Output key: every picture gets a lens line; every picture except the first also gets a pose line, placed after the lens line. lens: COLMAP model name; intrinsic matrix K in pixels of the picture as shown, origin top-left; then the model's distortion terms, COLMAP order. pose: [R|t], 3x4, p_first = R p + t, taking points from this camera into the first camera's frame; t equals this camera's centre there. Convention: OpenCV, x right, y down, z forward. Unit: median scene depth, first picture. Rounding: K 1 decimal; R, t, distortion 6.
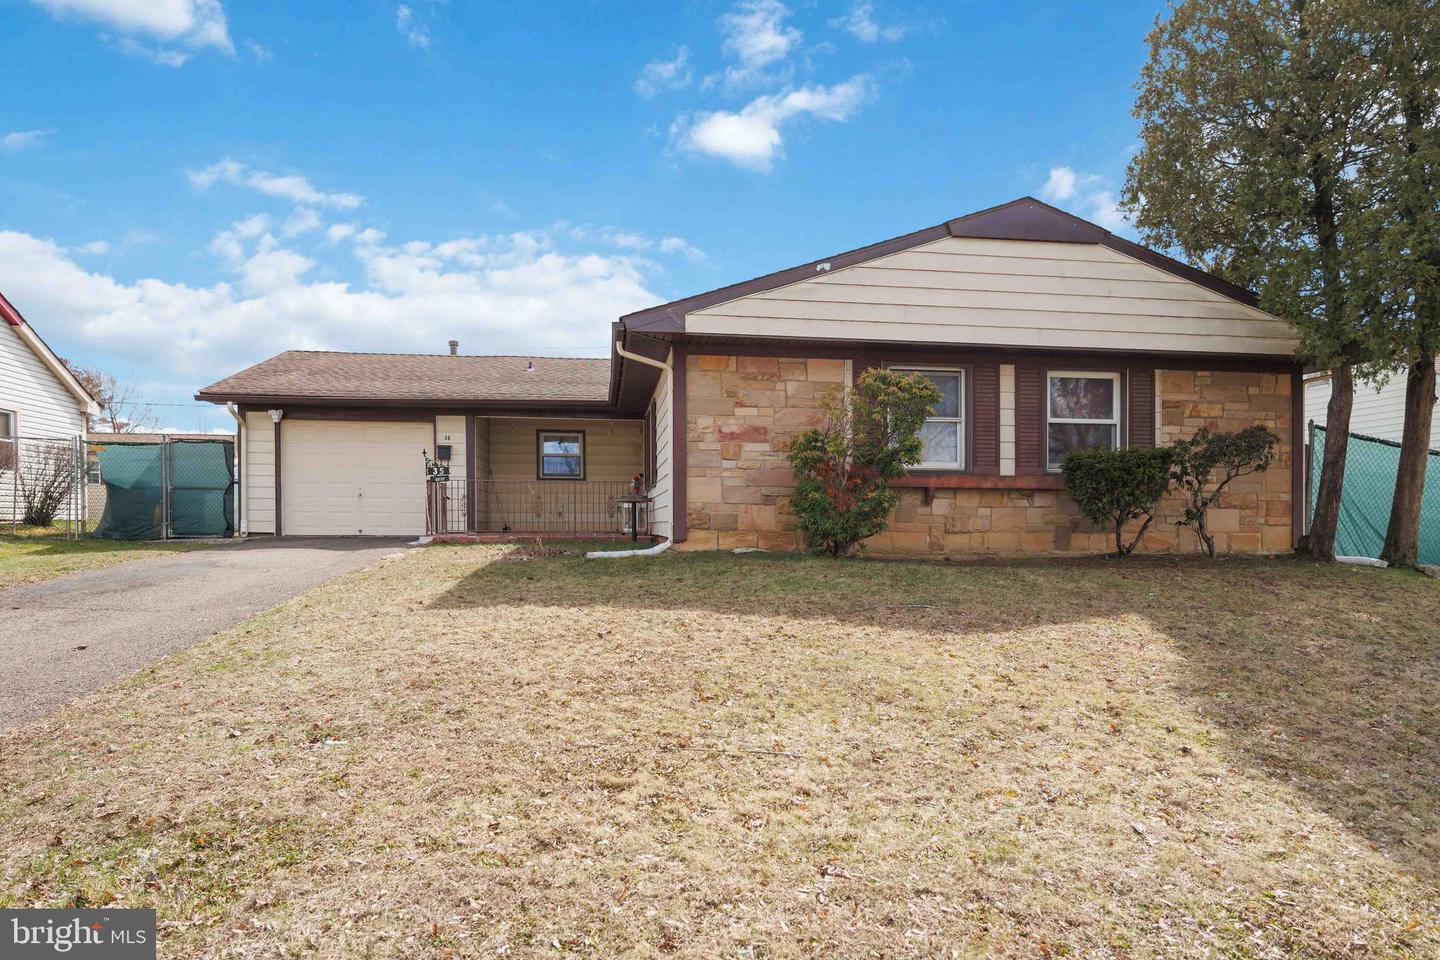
lens RADIAL K [[892.2, 0, 718.8], [0, 892.2, 559.1], [0, 0, 1]] dist [-0.007235, -0.001056]
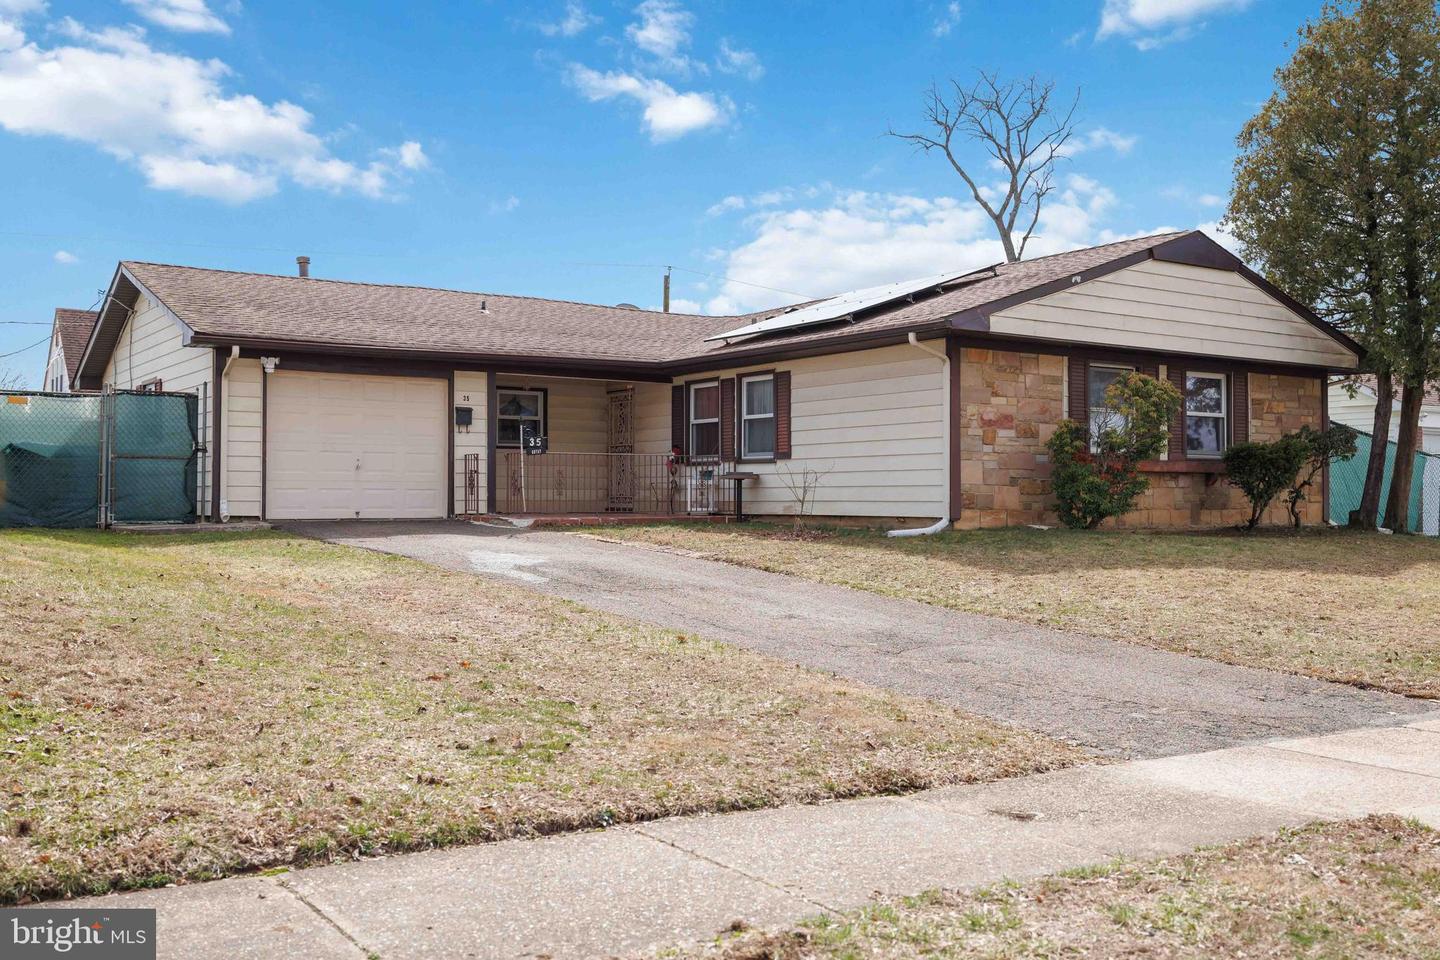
lens RADIAL K [[1350.5, 0, 721.6], [0, 1350.5, 495.8], [0, 0, 1]] dist [-0.000592, -0.002604]
pose [[0.896753, -0.002299, 0.442525, -0.969152], [0.020081, 0.999168, -0.035502, 0.002638], [-0.442075, 0.040723, 0.896053, -0.313962]]
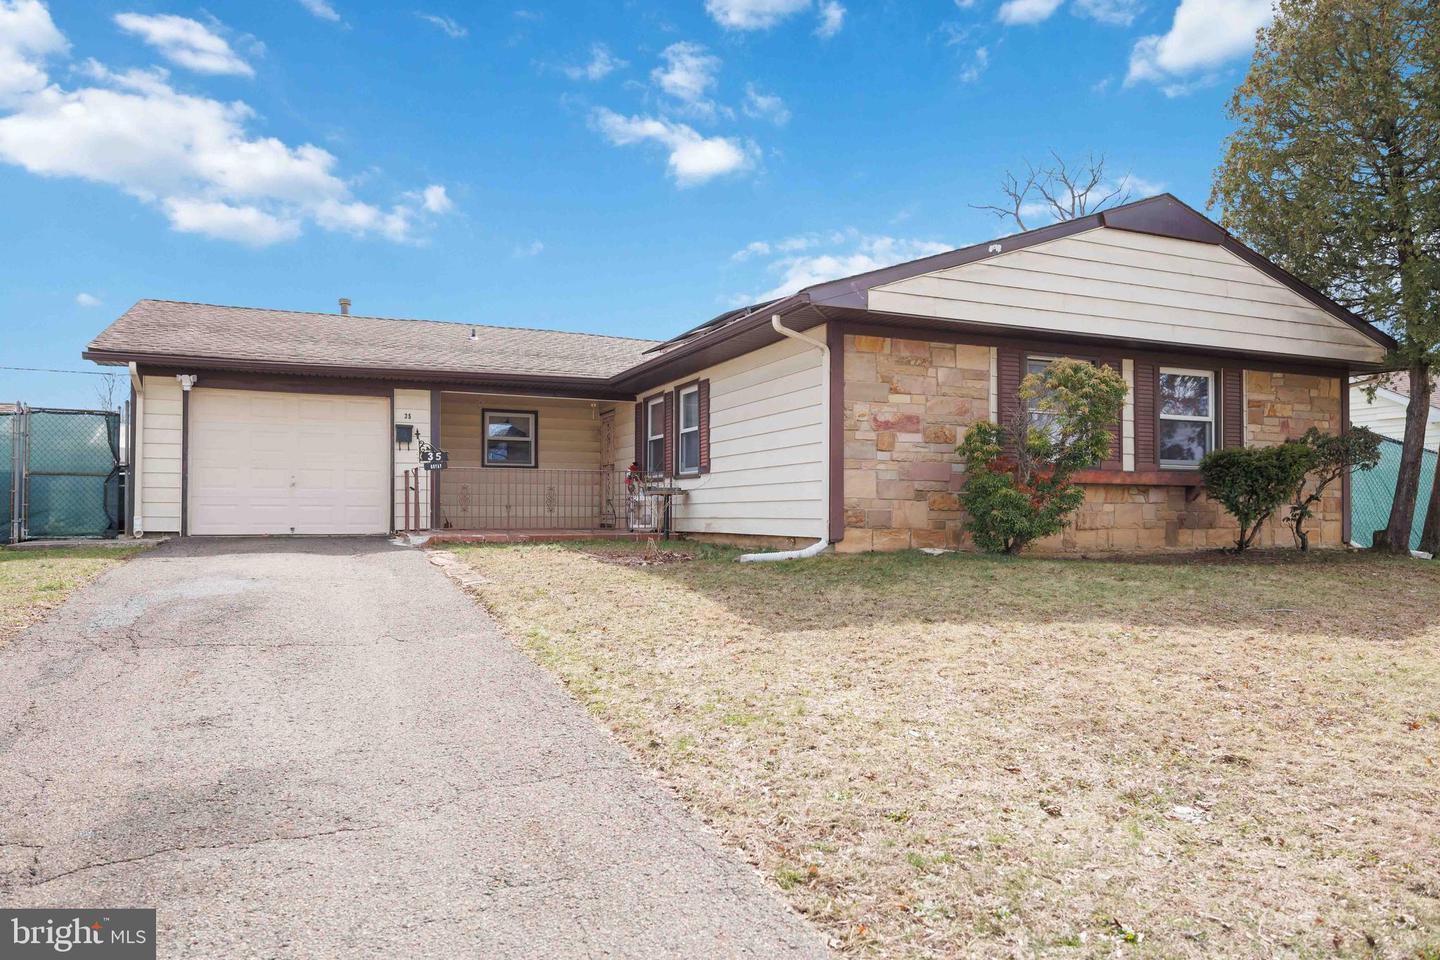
lens RADIAL K [[957.6, 0, 721.4], [0, 957.6, 518.7], [0, 0, 1]] dist [-0.001501, -0.001818]
pose [[0.964261, -0.002650, 0.264940, -0.391209], [0.011796, 0.999388, -0.032934, -0.012023], [-0.264690, 0.034882, 0.963702, 0.103670]]
